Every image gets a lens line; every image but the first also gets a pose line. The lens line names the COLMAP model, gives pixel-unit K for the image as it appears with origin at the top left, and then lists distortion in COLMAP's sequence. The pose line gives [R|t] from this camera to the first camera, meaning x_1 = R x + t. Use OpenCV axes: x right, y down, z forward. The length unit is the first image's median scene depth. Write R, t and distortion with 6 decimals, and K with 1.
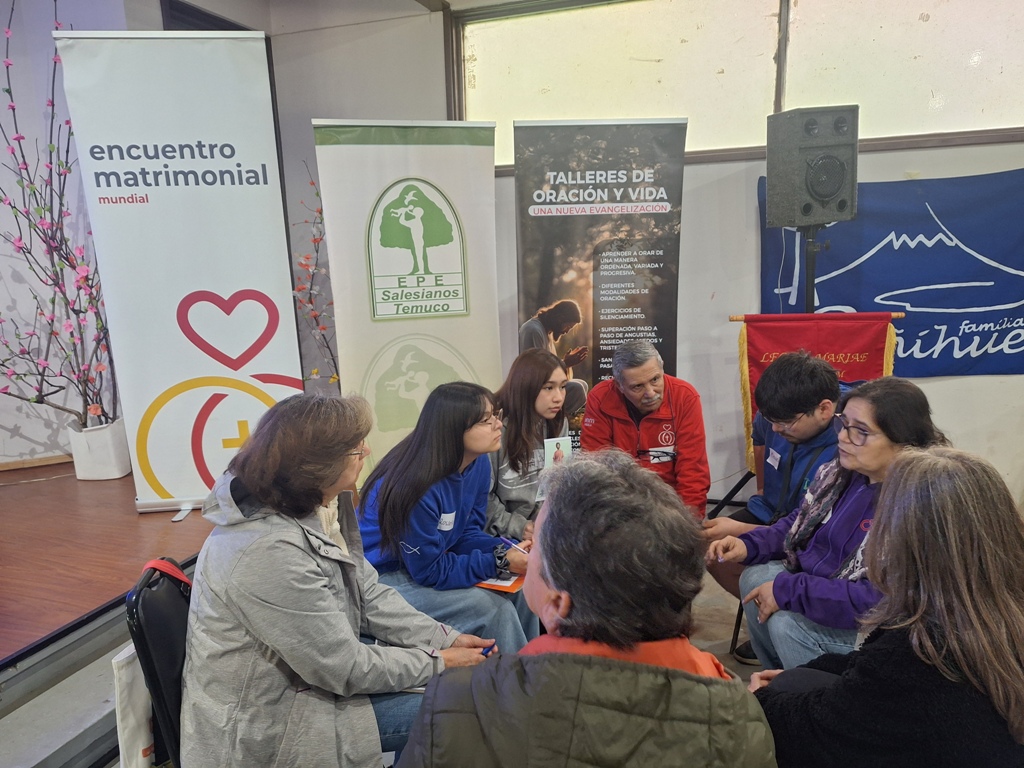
lens RADIAL K [[712.2, 0, 503.7], [0, 712.2, 402.0], [0, 0, 1]] dist [0.077337, -0.093349]
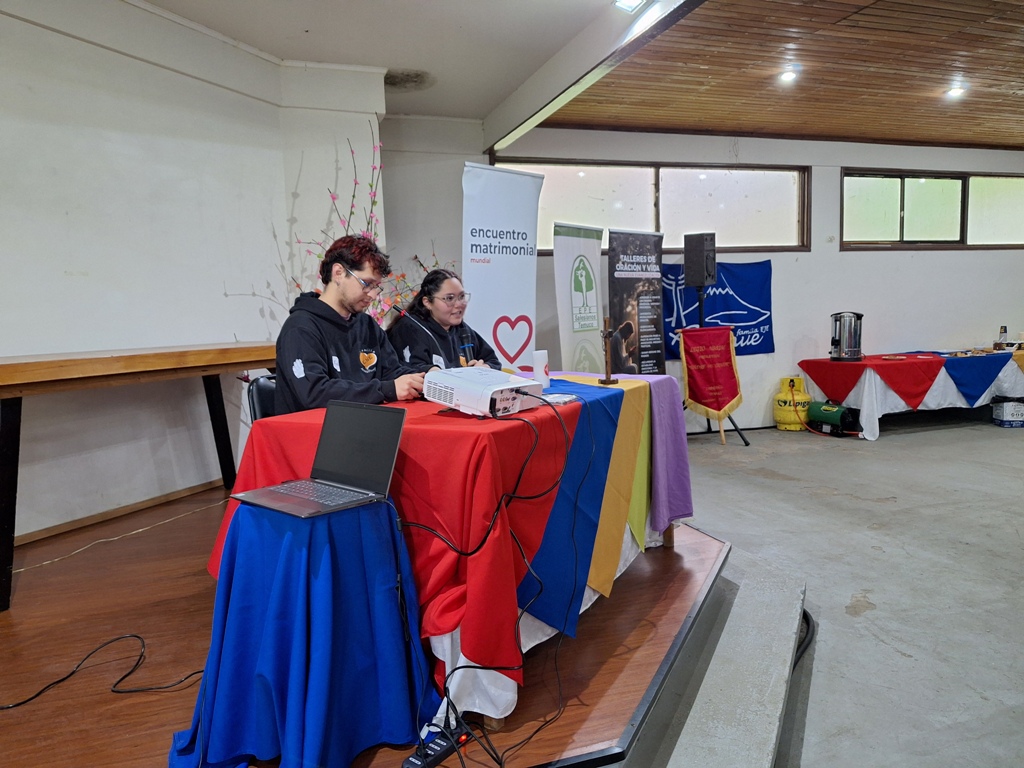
lens RADIAL K [[712.2, 0, 500.1], [0, 712.2, 389.3], [0, 0, 1]] dist [0.077337, -0.093349]
pose [[0.783866, -0.067273, 0.617275, -1.387164], [0.147279, 0.985888, -0.079582, 0.137213], [-0.603210, 0.153293, 0.782712, -0.247213]]
